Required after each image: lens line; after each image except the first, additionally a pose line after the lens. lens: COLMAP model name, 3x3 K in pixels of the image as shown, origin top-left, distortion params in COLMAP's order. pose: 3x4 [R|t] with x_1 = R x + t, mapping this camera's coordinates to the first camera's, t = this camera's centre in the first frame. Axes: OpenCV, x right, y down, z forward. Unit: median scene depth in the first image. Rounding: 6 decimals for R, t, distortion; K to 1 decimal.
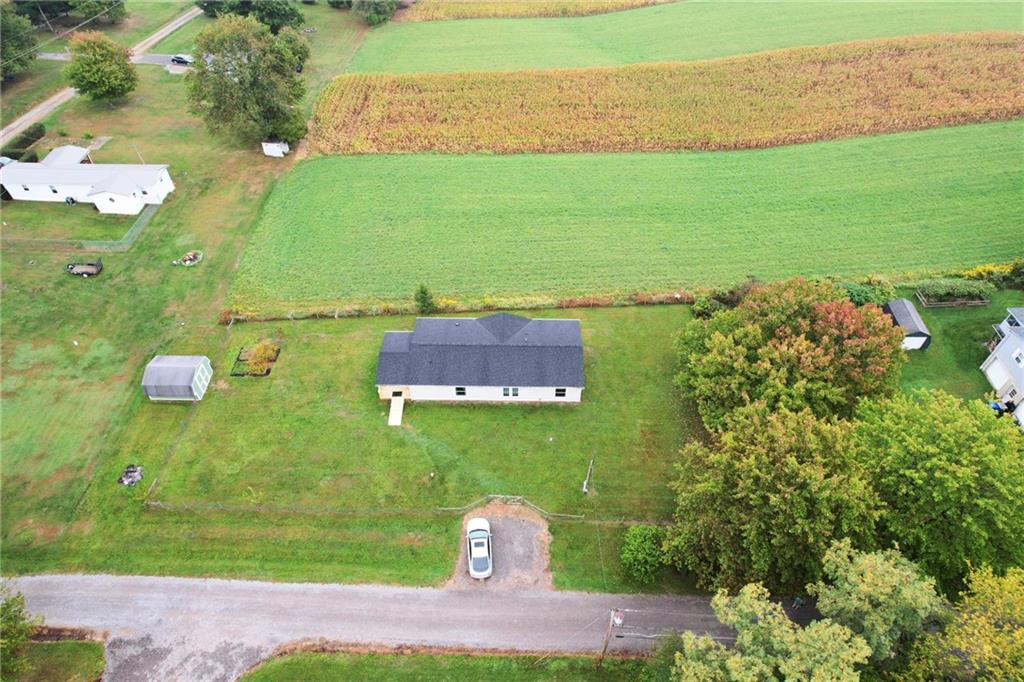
lens RADIAL K [[654.6, 0, 512.0], [0, 654.6, 341.0], [0, 0, 1]] dist [-0.074947, 0.066192]
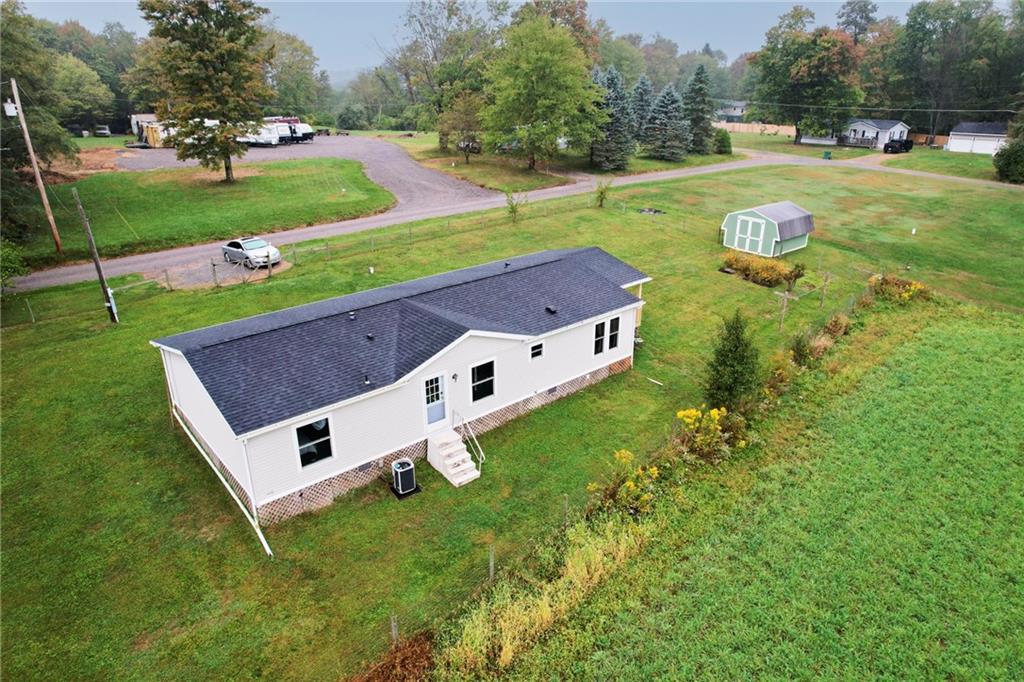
lens RADIAL K [[654.6, 0, 512.0], [0, 654.6, 341.0], [0, 0, 1]] dist [-0.074947, 0.066192]
pose [[-0.747013, 0.256559, -0.613310, 0.180017], [-0.490677, 0.409681, 0.769024, -0.317583], [0.448562, 0.875408, -0.180149, 1.140370]]
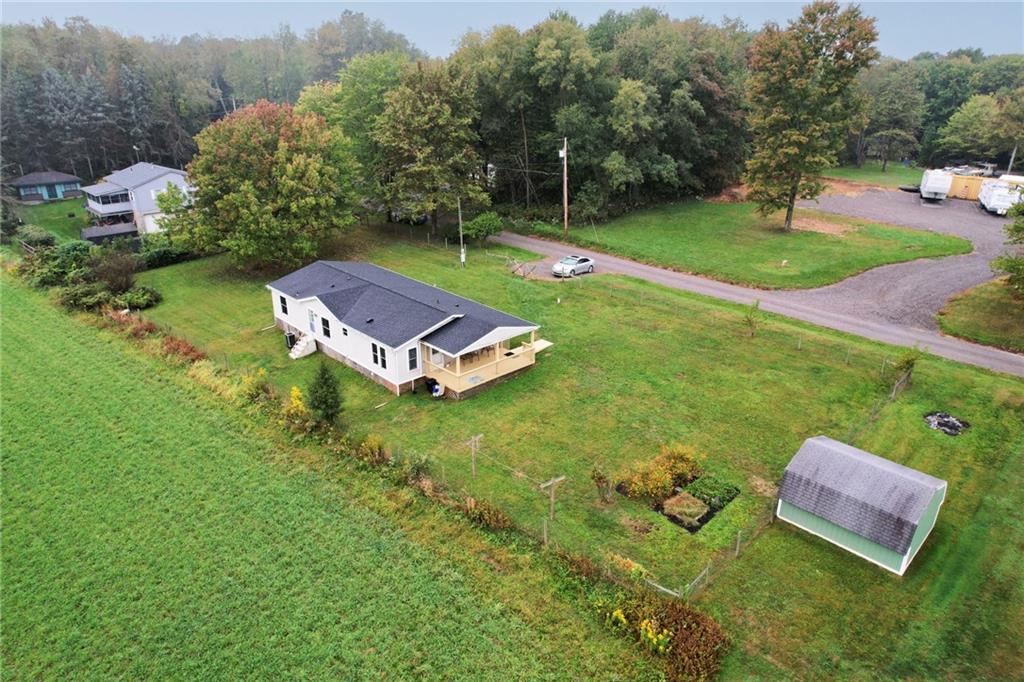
lens RADIAL K [[654.6, 0, 512.0], [0, 654.6, 341.0], [0, 0, 1]] dist [-0.074947, 0.066192]
pose [[-0.701353, -0.270909, 0.659327, -0.622478], [0.527000, 0.425755, 0.735530, -0.421994], [-0.479974, 0.863331, -0.155836, 1.112701]]
